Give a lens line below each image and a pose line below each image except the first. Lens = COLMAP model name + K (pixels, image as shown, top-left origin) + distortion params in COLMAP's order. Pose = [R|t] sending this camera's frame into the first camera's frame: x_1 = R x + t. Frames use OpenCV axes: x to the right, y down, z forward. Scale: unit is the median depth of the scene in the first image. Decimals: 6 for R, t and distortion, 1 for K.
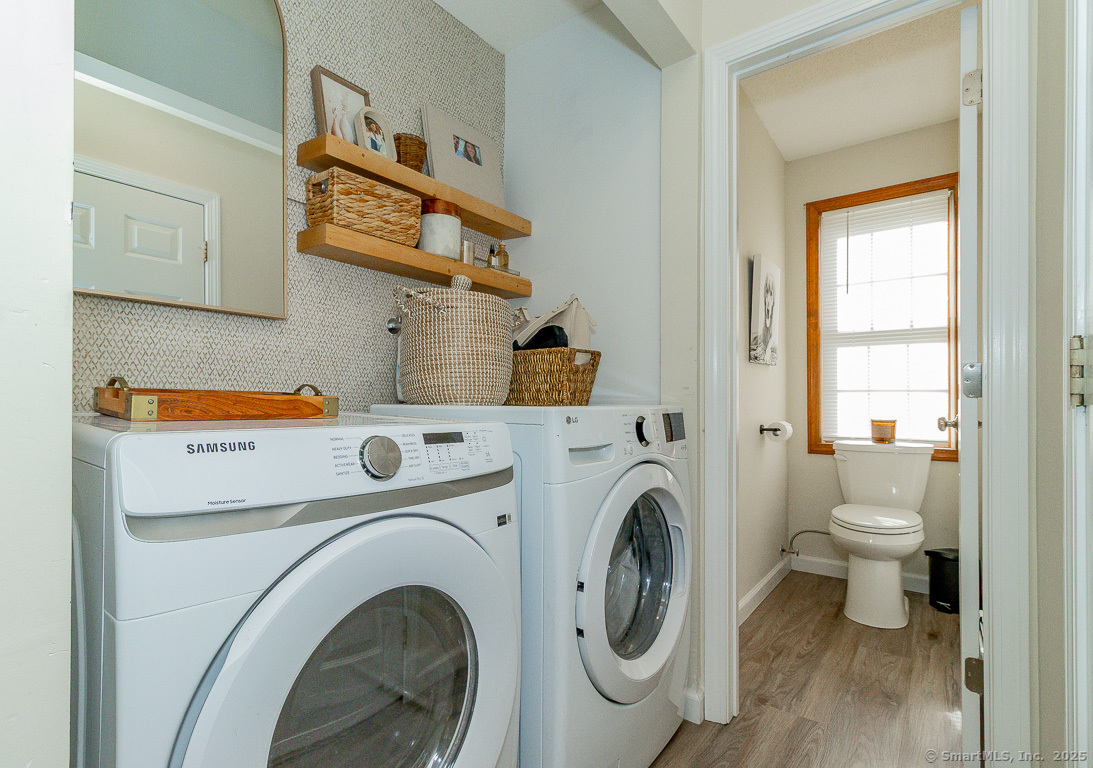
lens RADIAL K [[502.1, 0, 546.5], [0, 502.1, 384.0], [0, 0, 1]] dist [-0.001685, -0.000121]
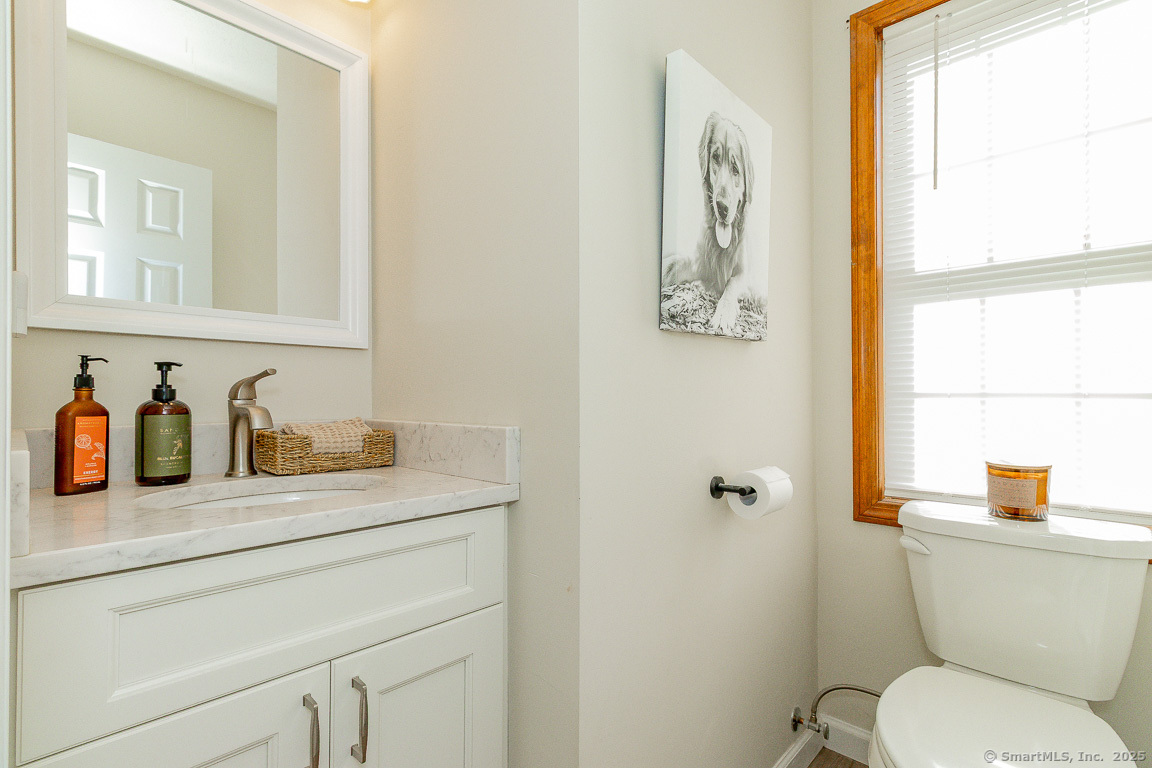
lens RADIAL K [[544.2, 0, 576.0], [0, 544.2, 384.0], [0, 0, 1]] dist [0.001849, 0.000430]
pose [[0.996375, -0.006515, -0.084825, 0.318215], [0.007174, 0.999946, 0.007465, -0.003066], [0.084772, -0.008047, 0.996368, 0.478343]]
